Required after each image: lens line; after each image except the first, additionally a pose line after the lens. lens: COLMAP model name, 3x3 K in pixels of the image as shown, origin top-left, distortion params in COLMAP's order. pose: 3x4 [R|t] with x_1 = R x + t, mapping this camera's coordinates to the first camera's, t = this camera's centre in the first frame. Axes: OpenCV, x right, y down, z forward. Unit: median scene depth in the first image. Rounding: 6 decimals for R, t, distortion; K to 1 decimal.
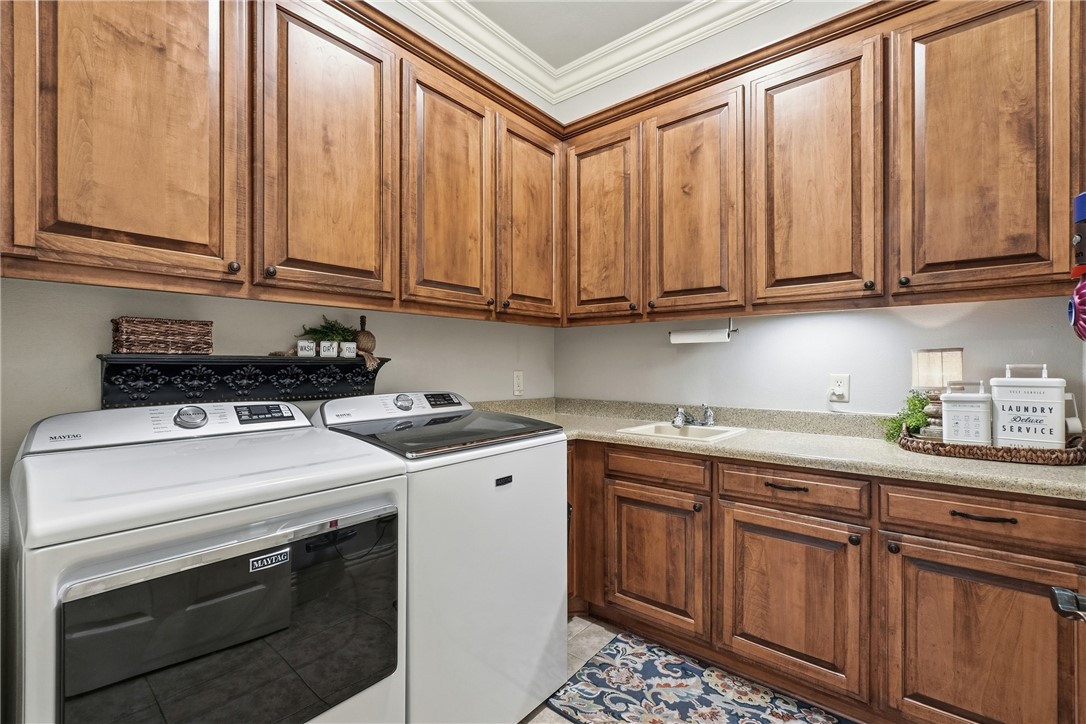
lens RADIAL K [[476.2, 0, 542.4], [0, 476.2, 364.0], [0, 0, 1]] dist [-0.005685, 0.000910]
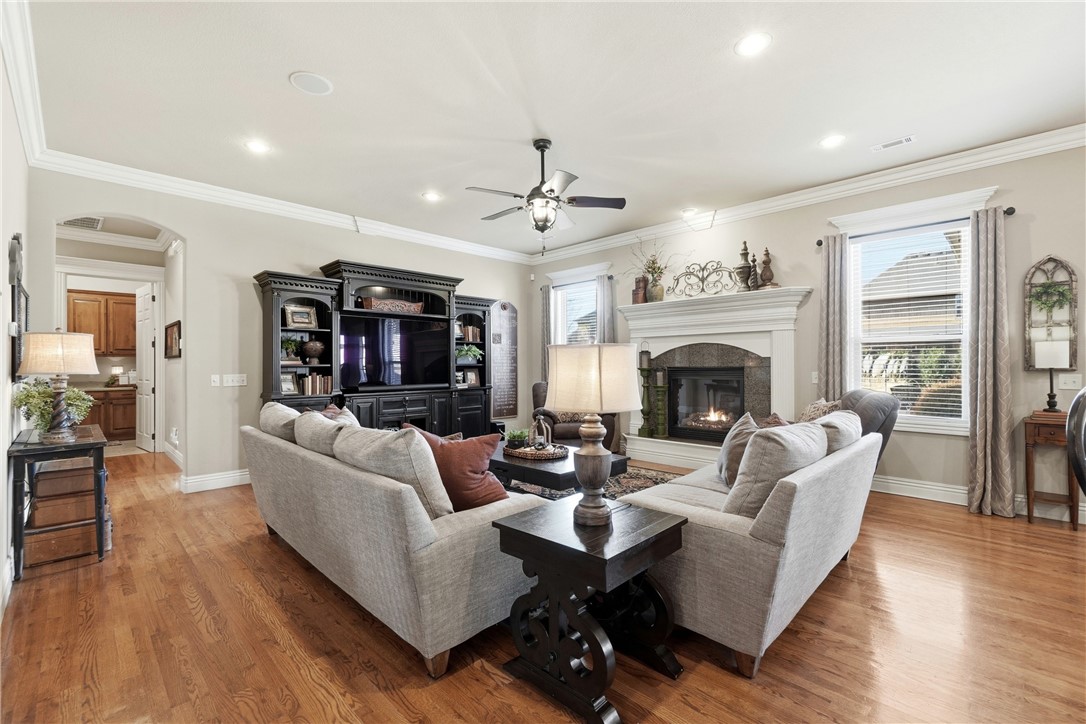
lens RADIAL K [[476.2, 0, 535.4], [0, 476.2, 363.4], [0, 0, 1]] dist [-0.005685, 0.000910]
pose [[0.100571, 0.003724, 0.994923, -3.800809], [0.004412, 0.999981, -0.004189, -0.021970], [-0.994920, 0.004811, 0.100552, -3.983767]]
